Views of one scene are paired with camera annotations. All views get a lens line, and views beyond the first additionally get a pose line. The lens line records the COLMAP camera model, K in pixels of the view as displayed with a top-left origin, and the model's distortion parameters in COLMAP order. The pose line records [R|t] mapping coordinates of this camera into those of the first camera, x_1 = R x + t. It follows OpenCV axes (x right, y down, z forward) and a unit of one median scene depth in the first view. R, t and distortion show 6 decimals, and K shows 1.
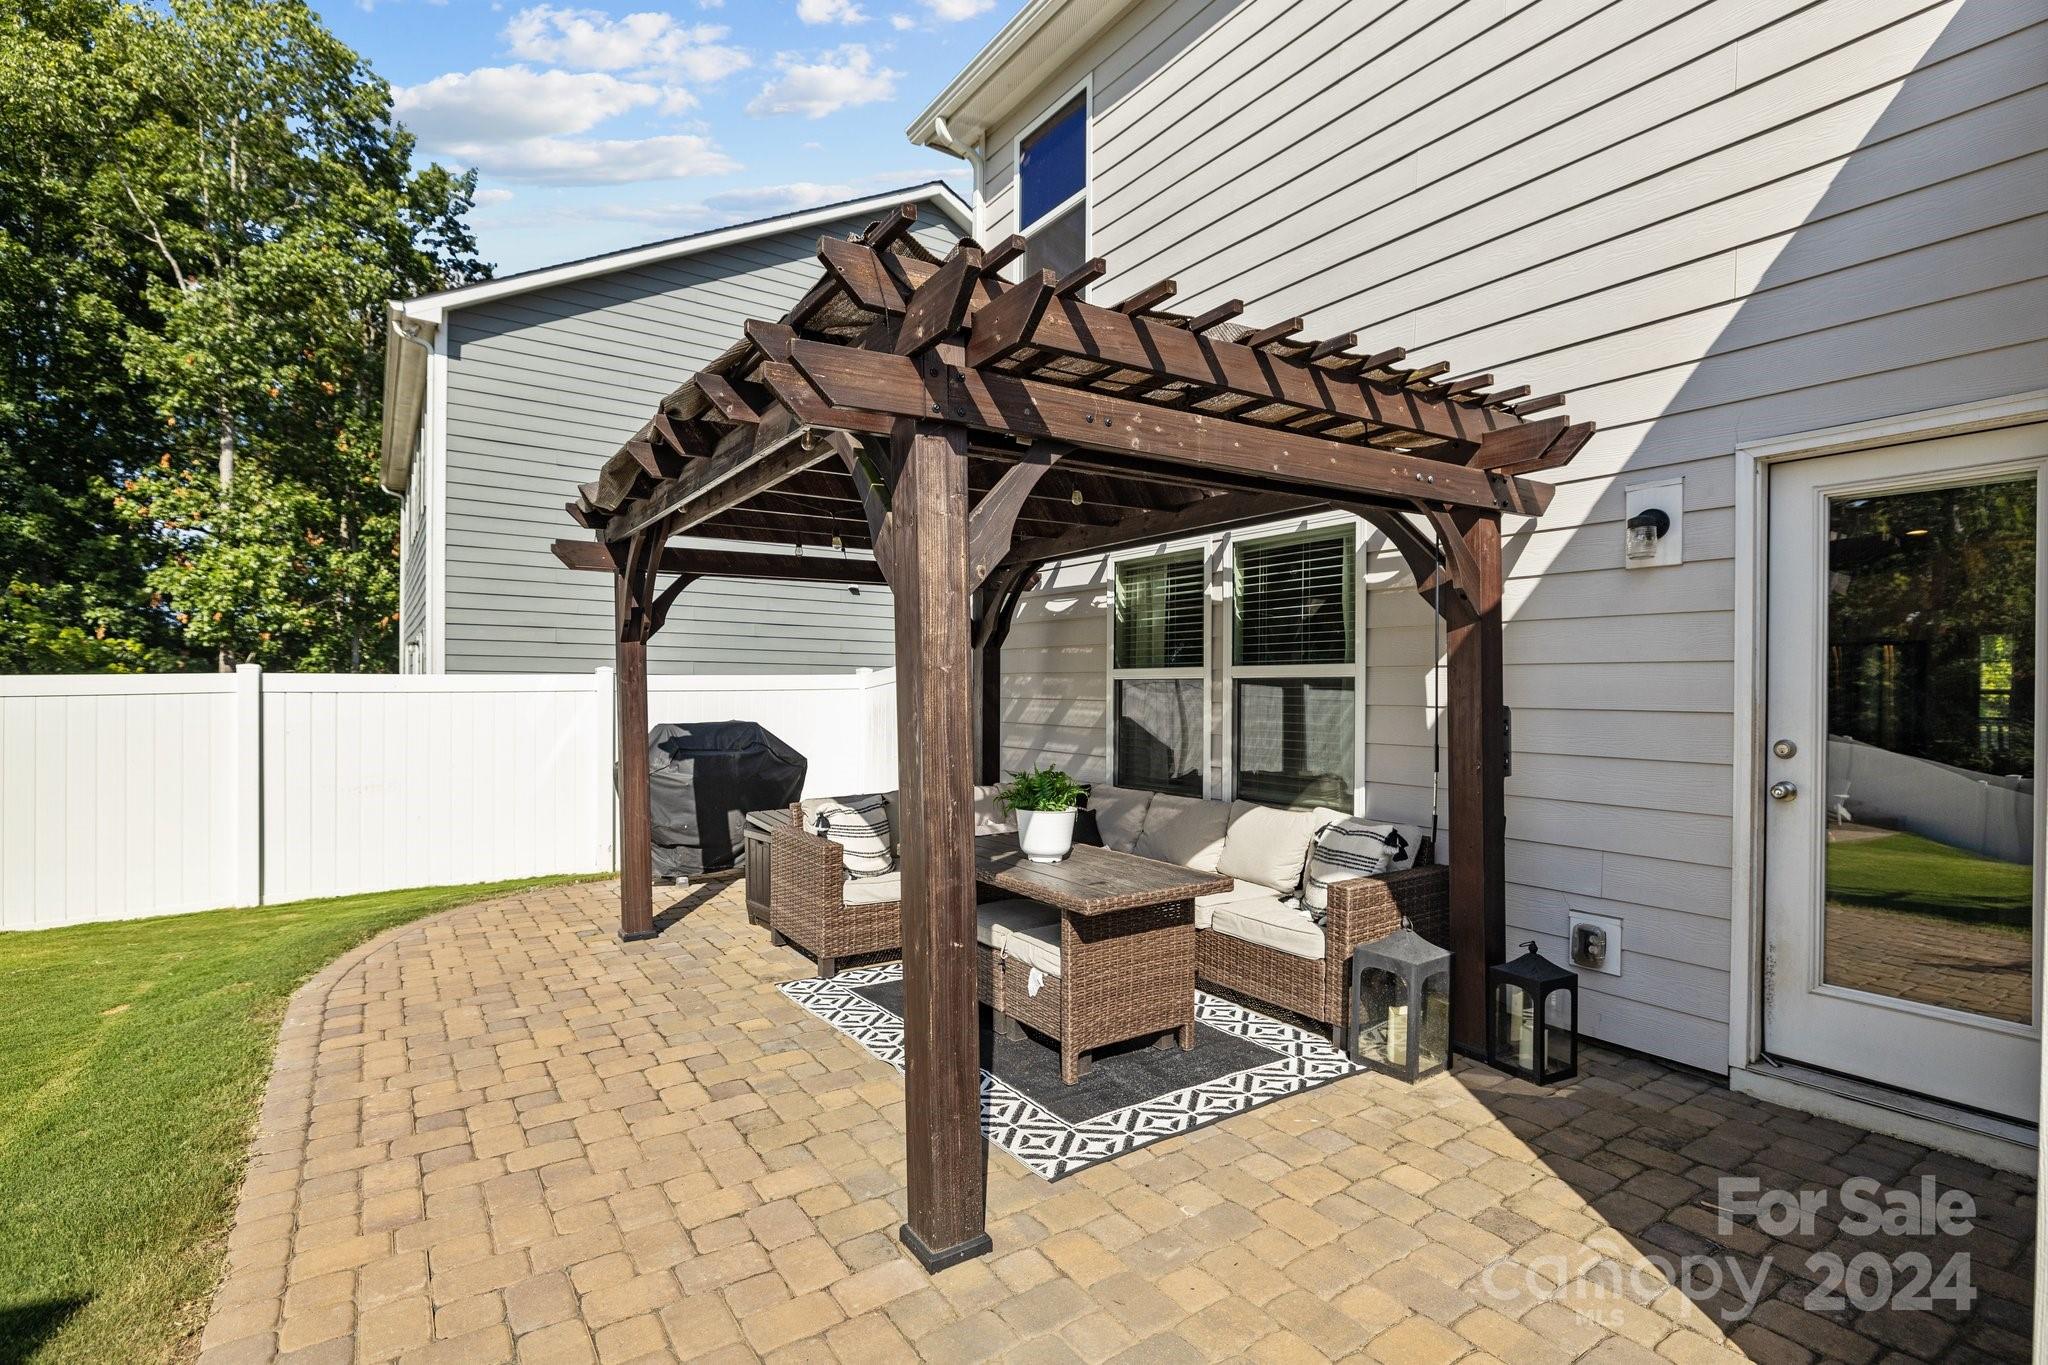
lens RADIAL K [[981.8, 0, 1030.4], [0, 981.8, 631.2], [0, 0, 1]] dist [-0.022512, 0.000048]
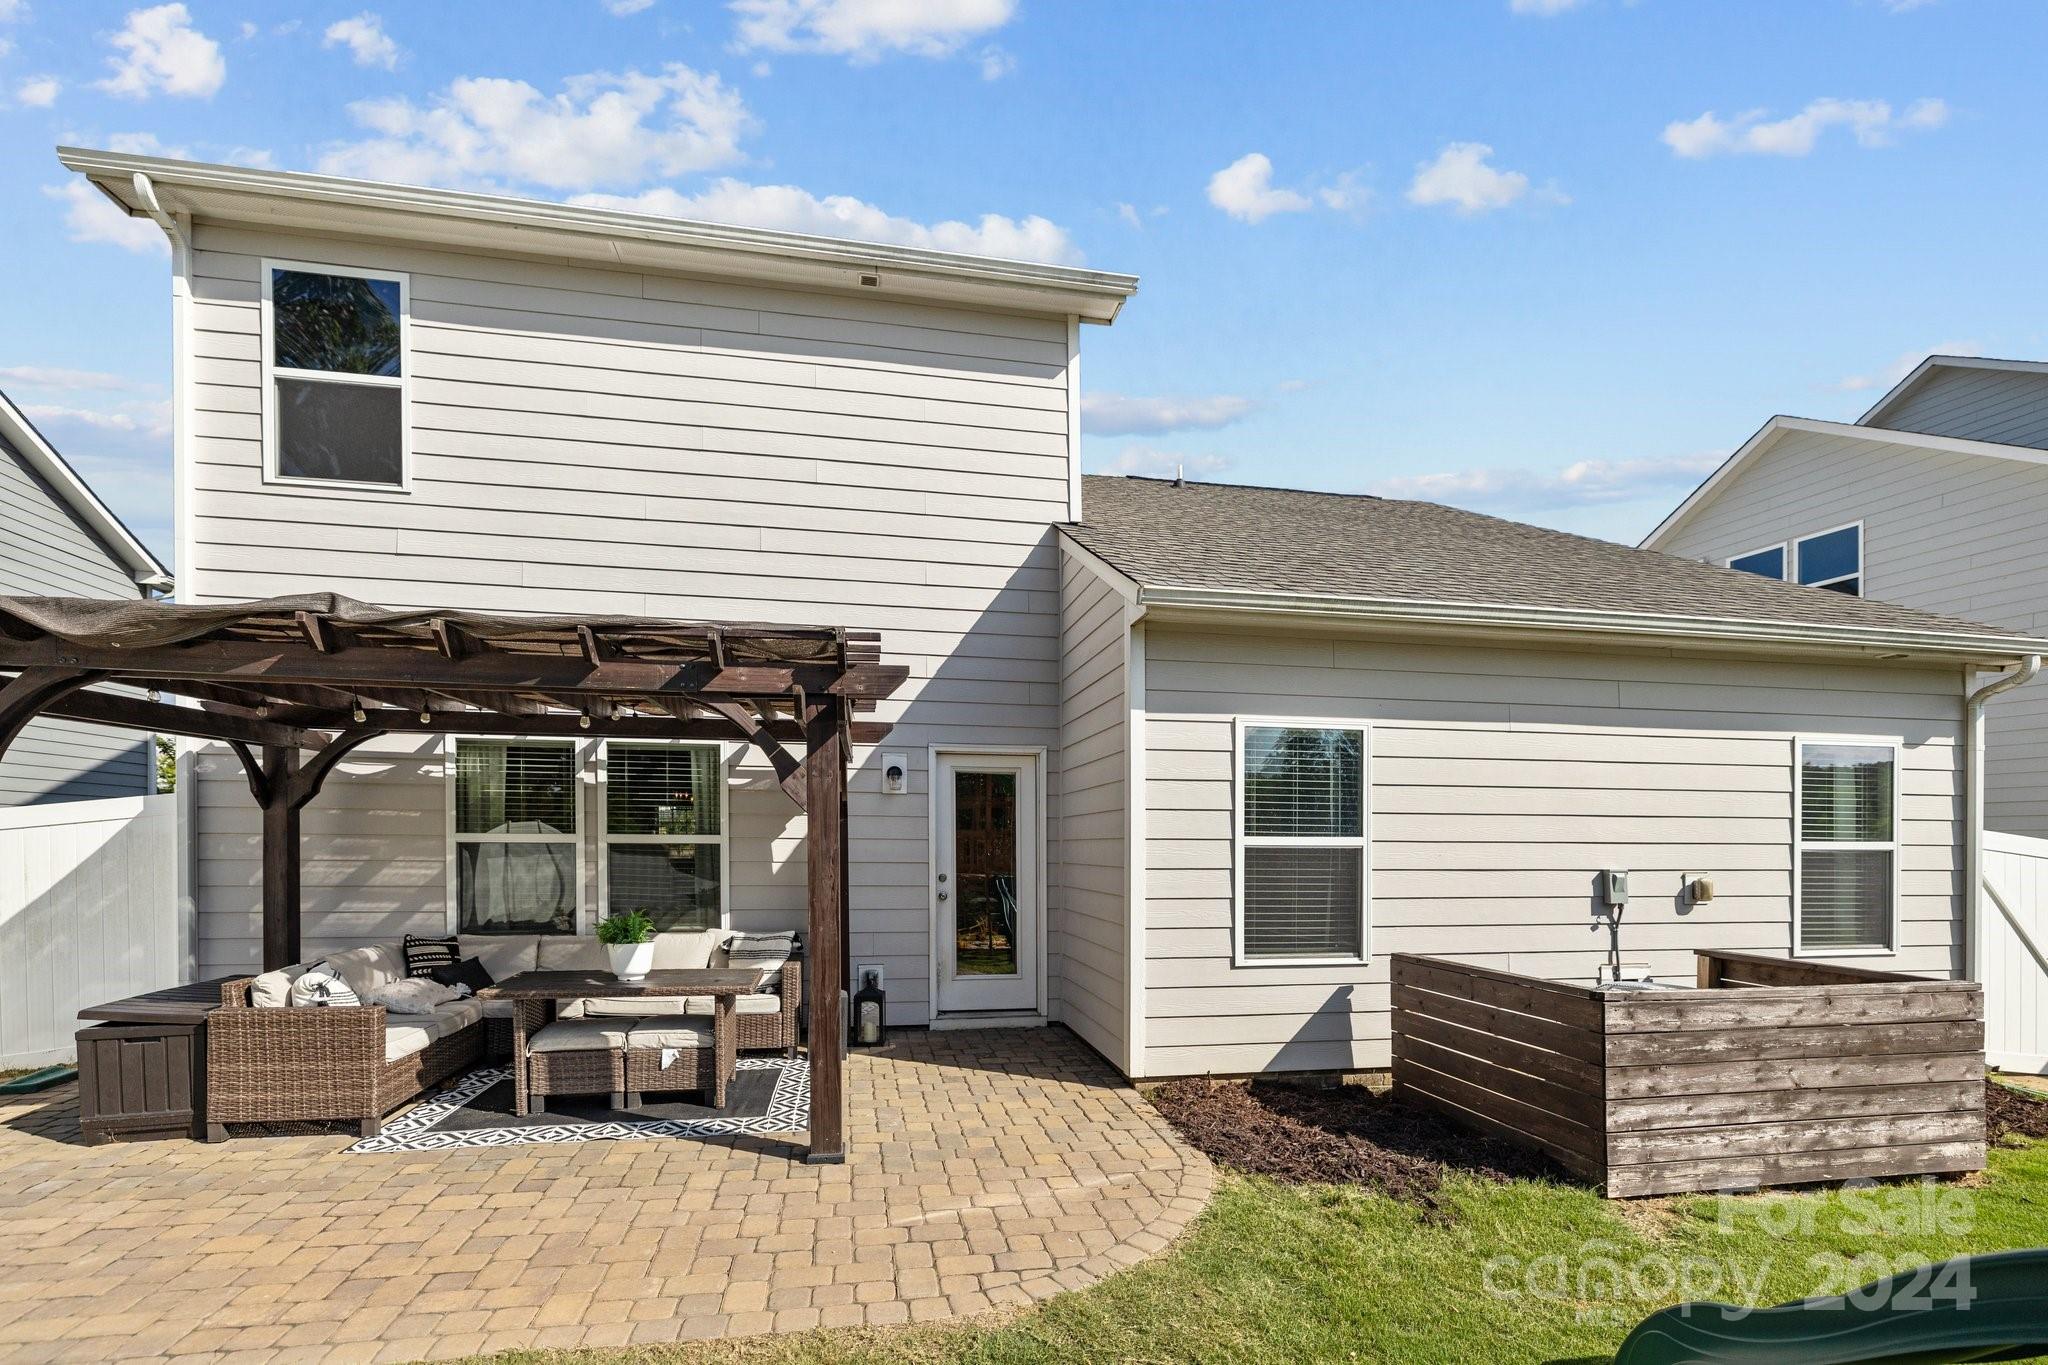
lens RADIAL K [[871.2, 0, 1014.4], [0, 871.2, 674.9], [0, 0, 1]] dist [-0.001225, -0.000304]
pose [[0.411895, 0.165302, 0.896113, -0.663559], [-0.059541, 0.986189, -0.154550, -0.027992], [-0.909284, 0.010302, 0.416048, -0.026875]]
